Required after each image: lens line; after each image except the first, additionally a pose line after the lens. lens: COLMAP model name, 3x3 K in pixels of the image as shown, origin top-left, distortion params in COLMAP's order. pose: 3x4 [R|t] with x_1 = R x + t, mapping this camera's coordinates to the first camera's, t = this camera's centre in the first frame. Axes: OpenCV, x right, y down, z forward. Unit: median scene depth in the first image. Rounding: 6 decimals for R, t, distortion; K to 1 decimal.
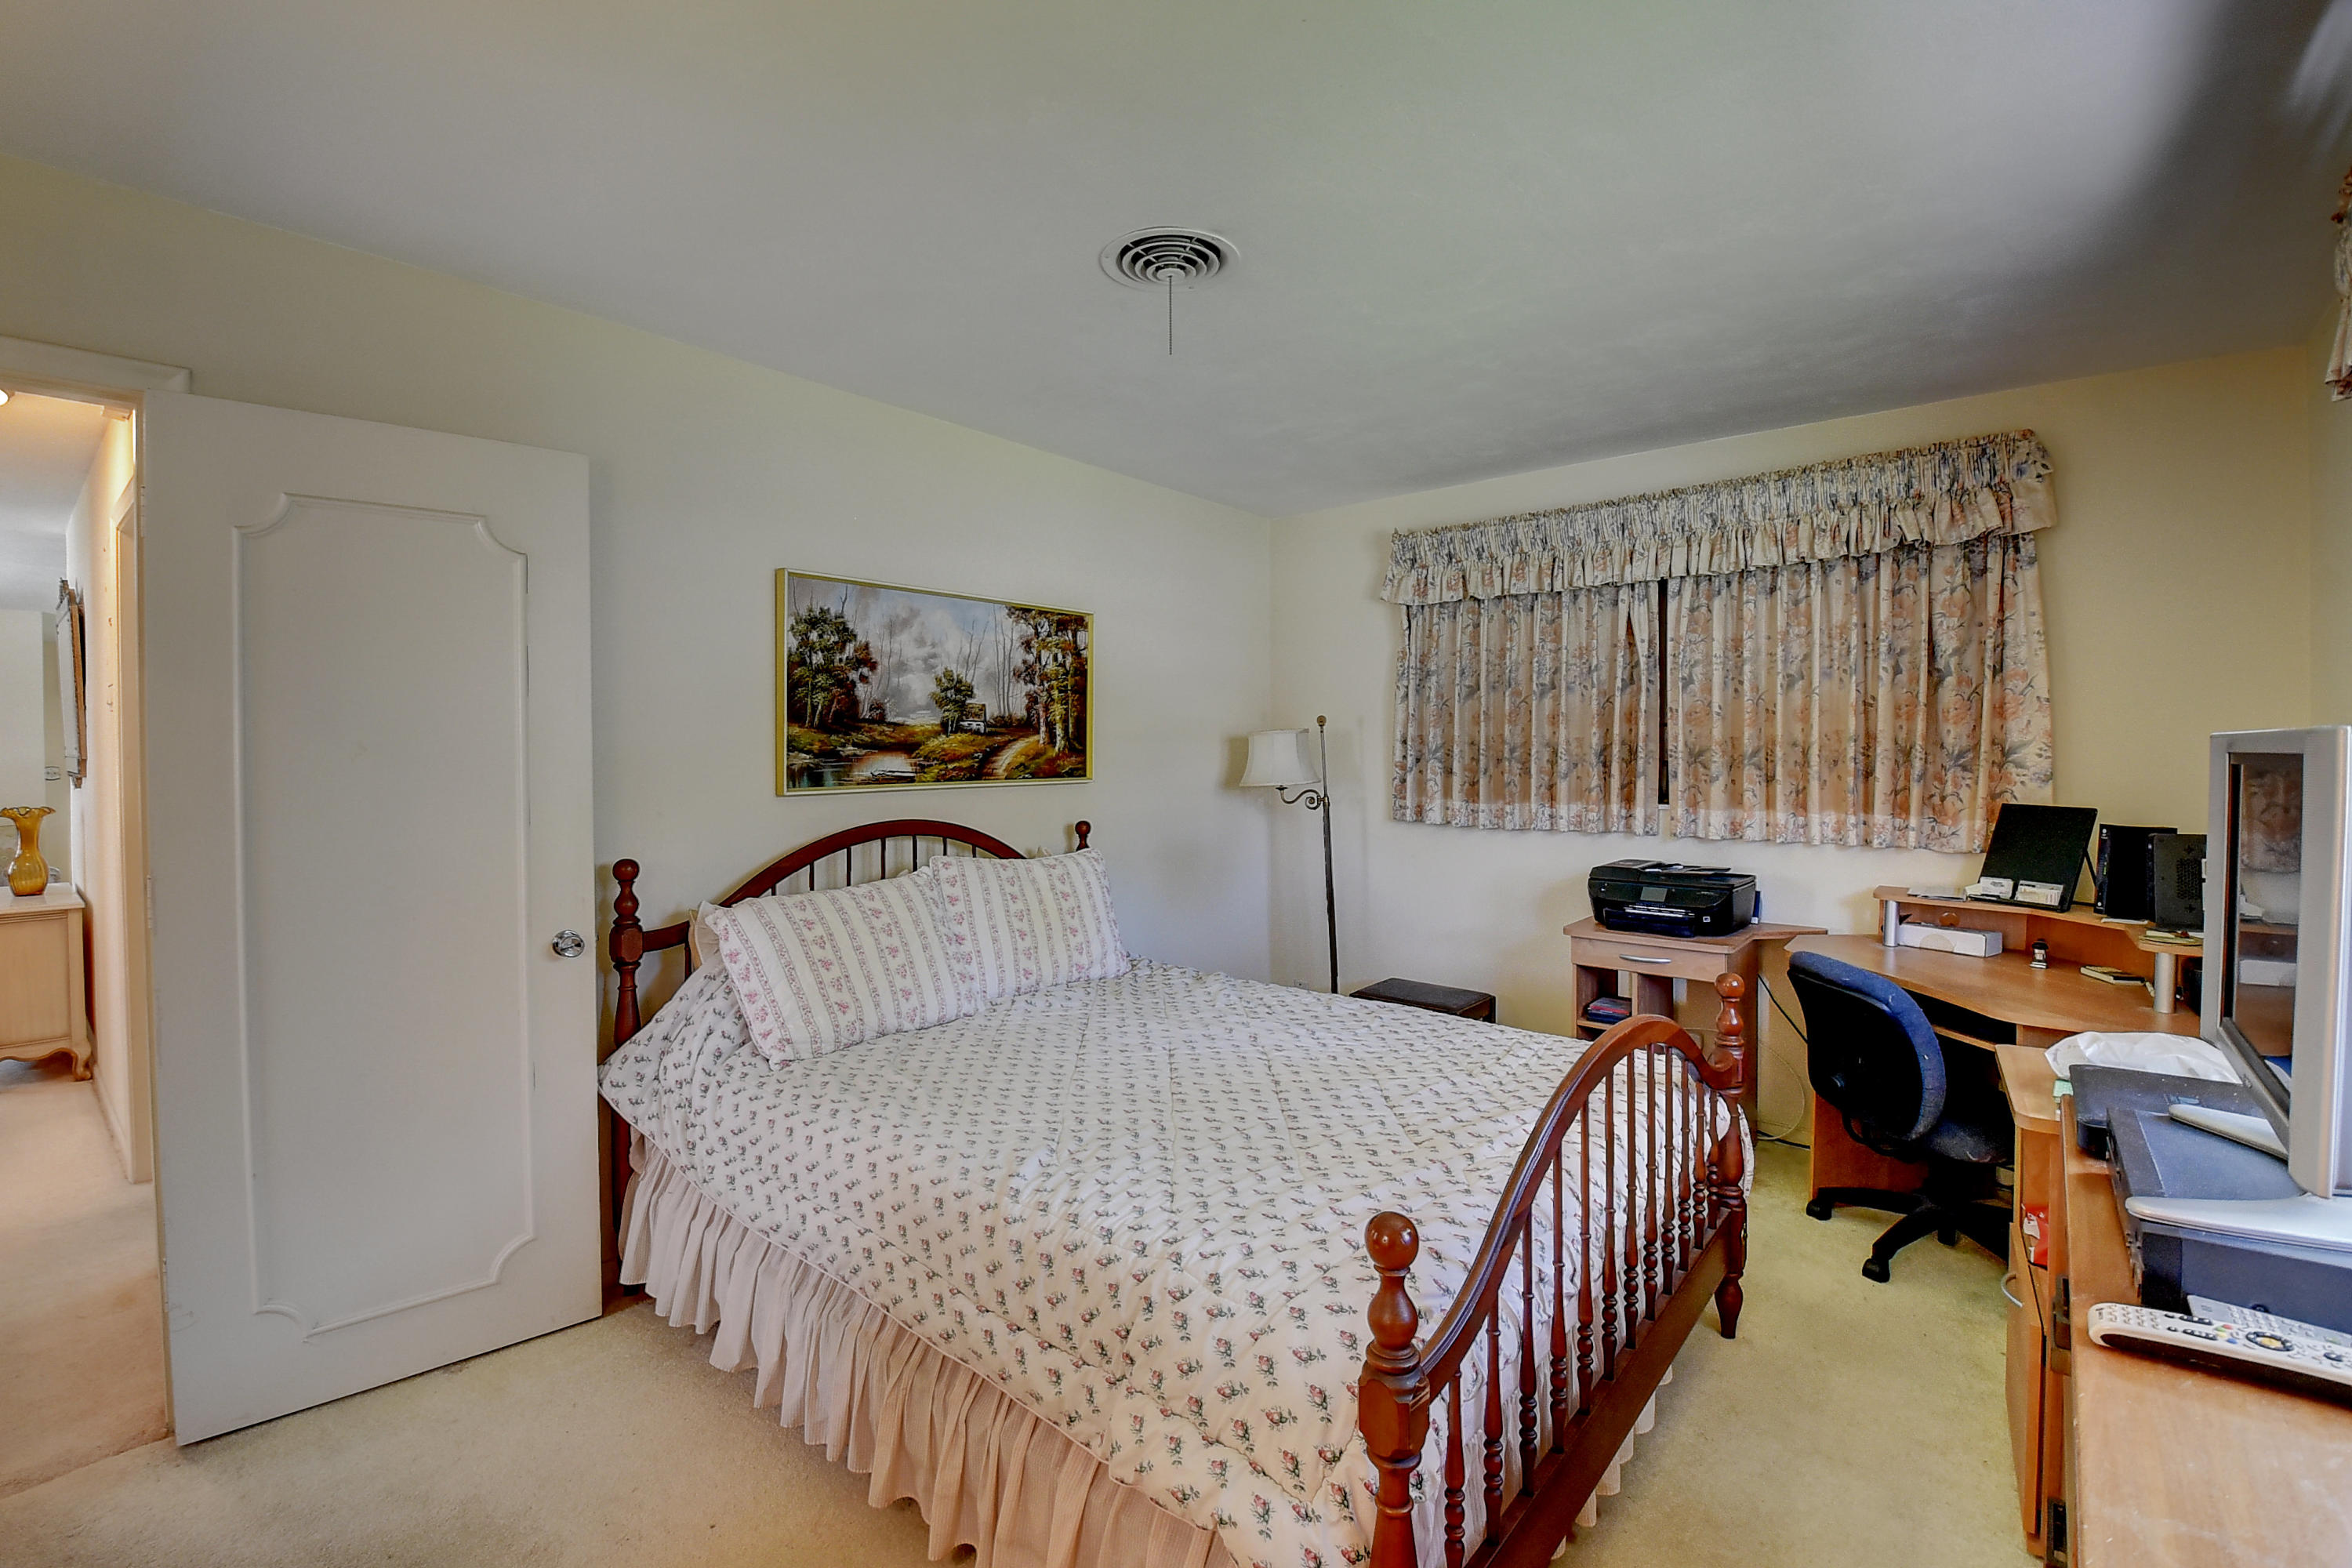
lens RADIAL K [[1030.4, 0, 1163.4], [0, 1030.4, 757.8], [0, 0, 1]] dist [0.019745, -0.035526]
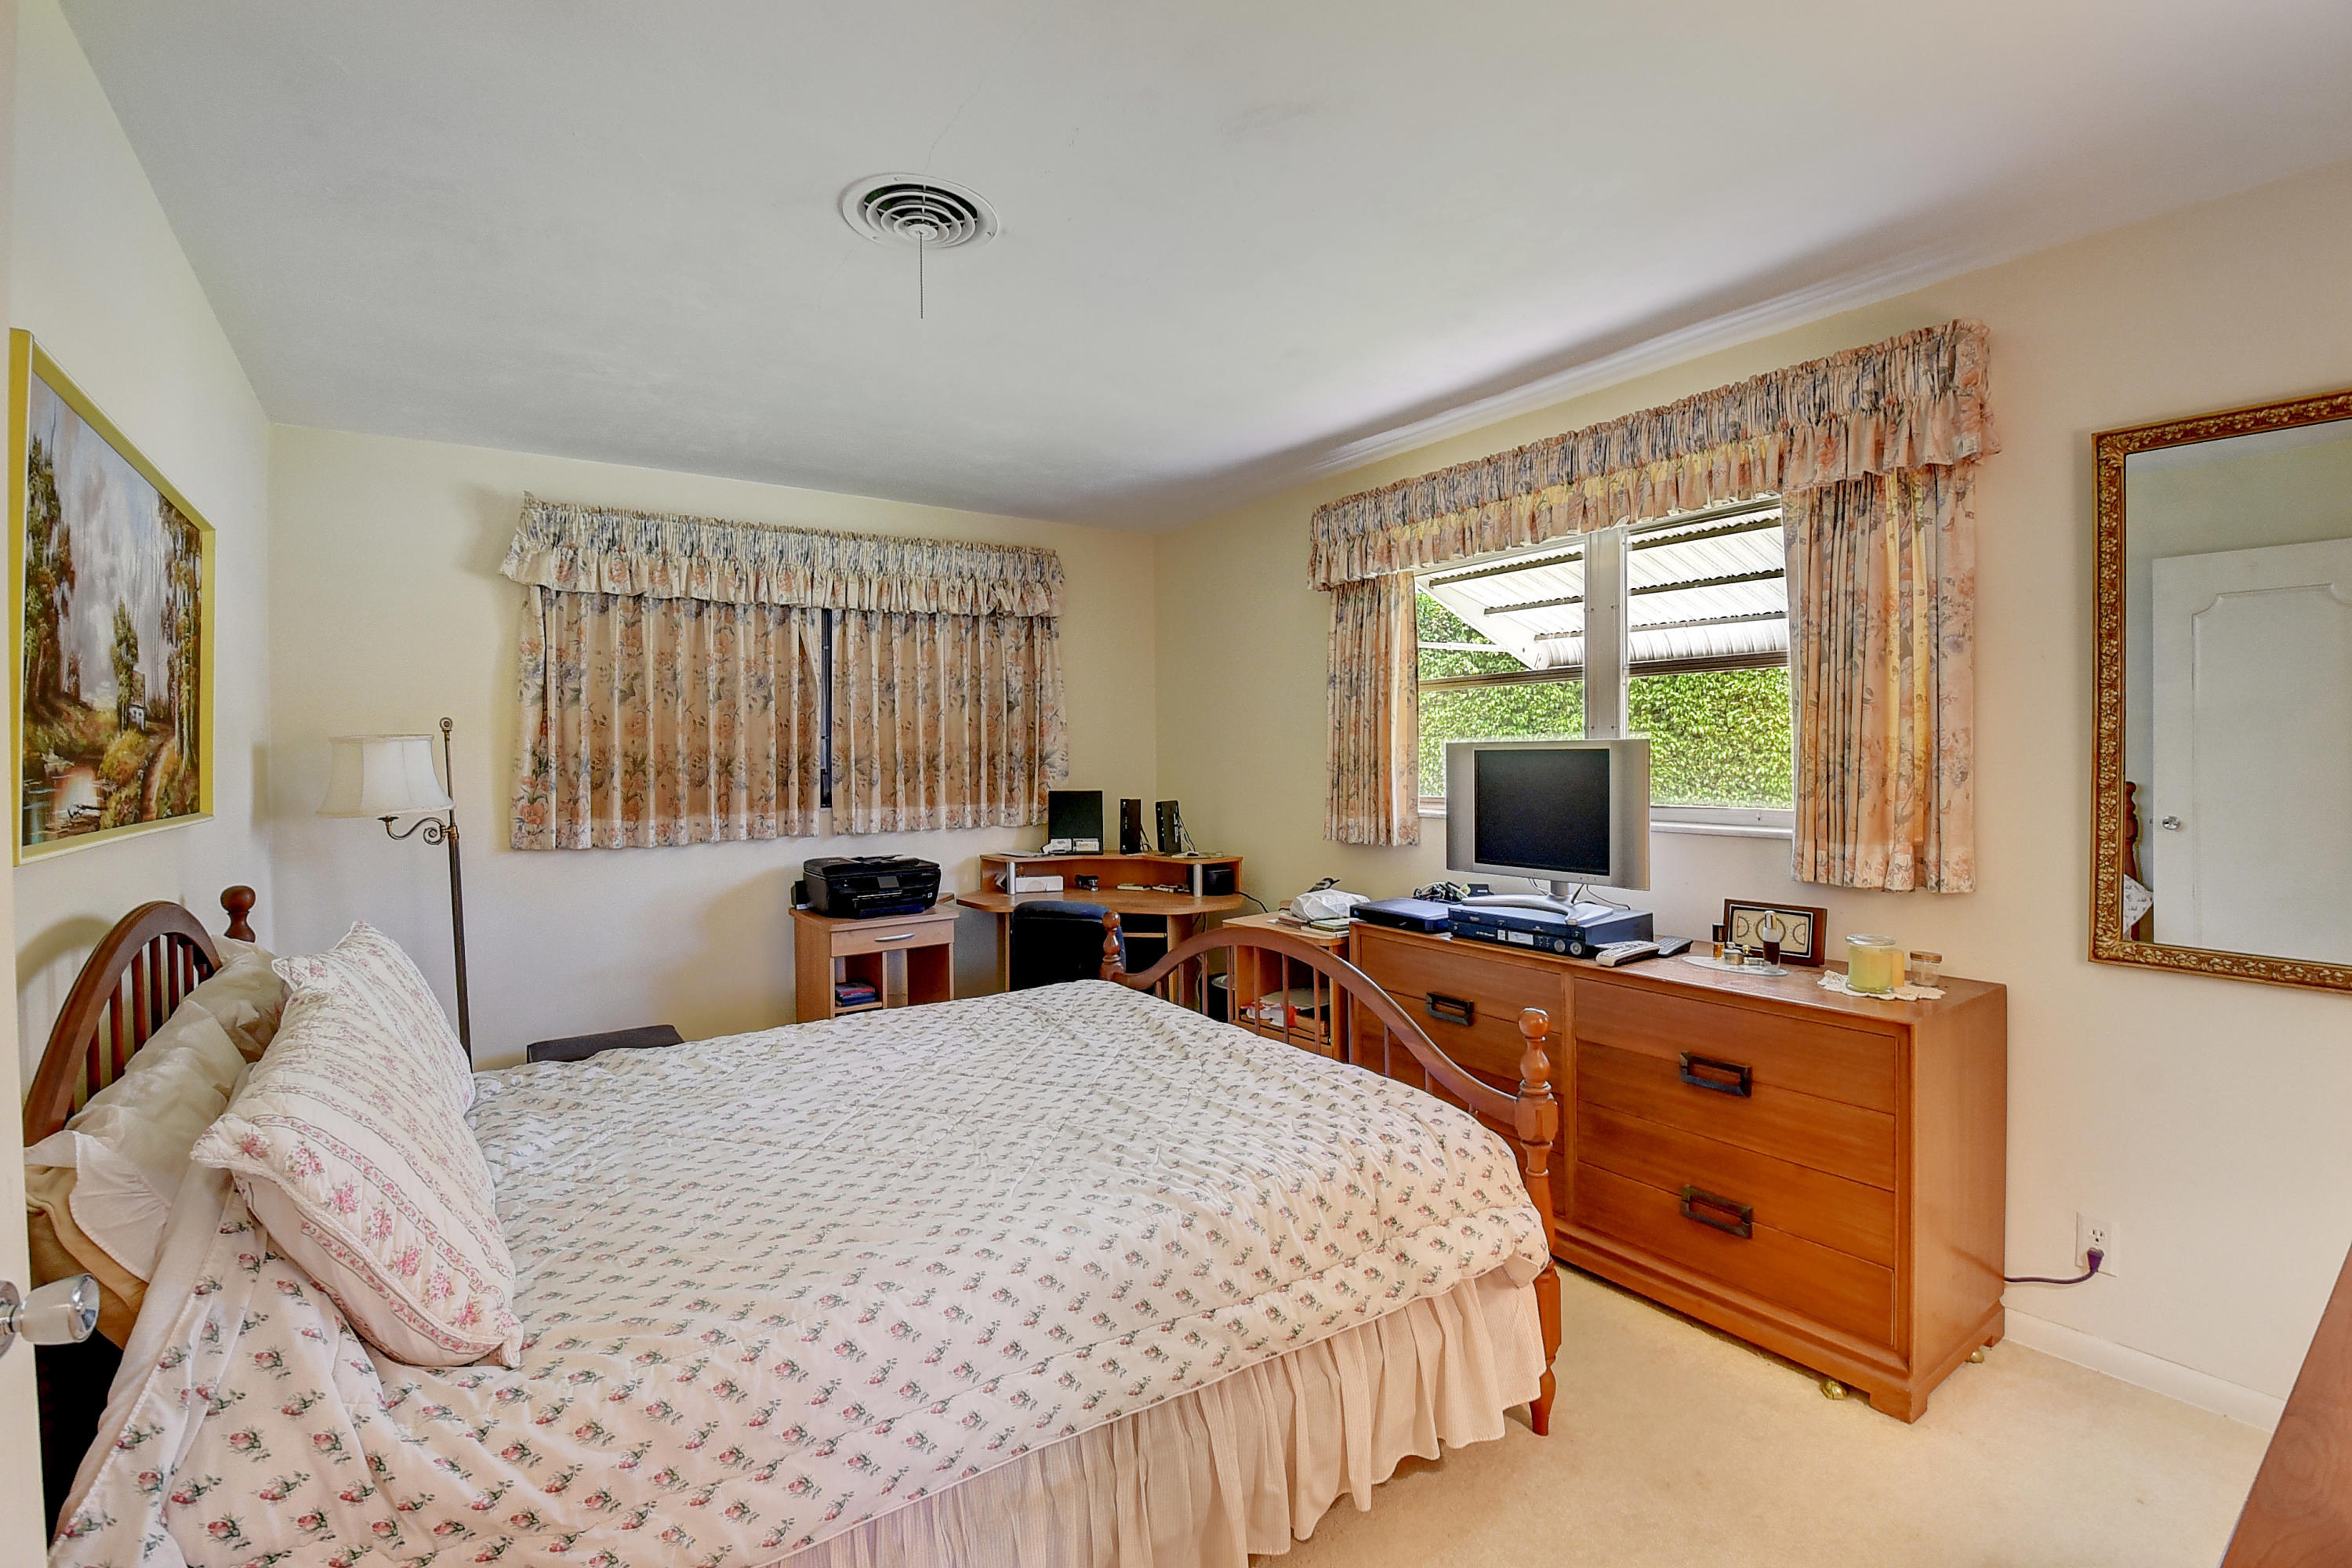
lens RADIAL K [[1030.4, 0, 1163.4], [0, 1030.4, 757.8], [0, 0, 1]] dist [0.019745, -0.035526]
pose [[0.258117, -0.002852, 0.966109, -0.531166], [0.022649, 0.999739, -0.003100, 0.003105], [-0.965848, 0.022681, 0.258115, 0.371803]]
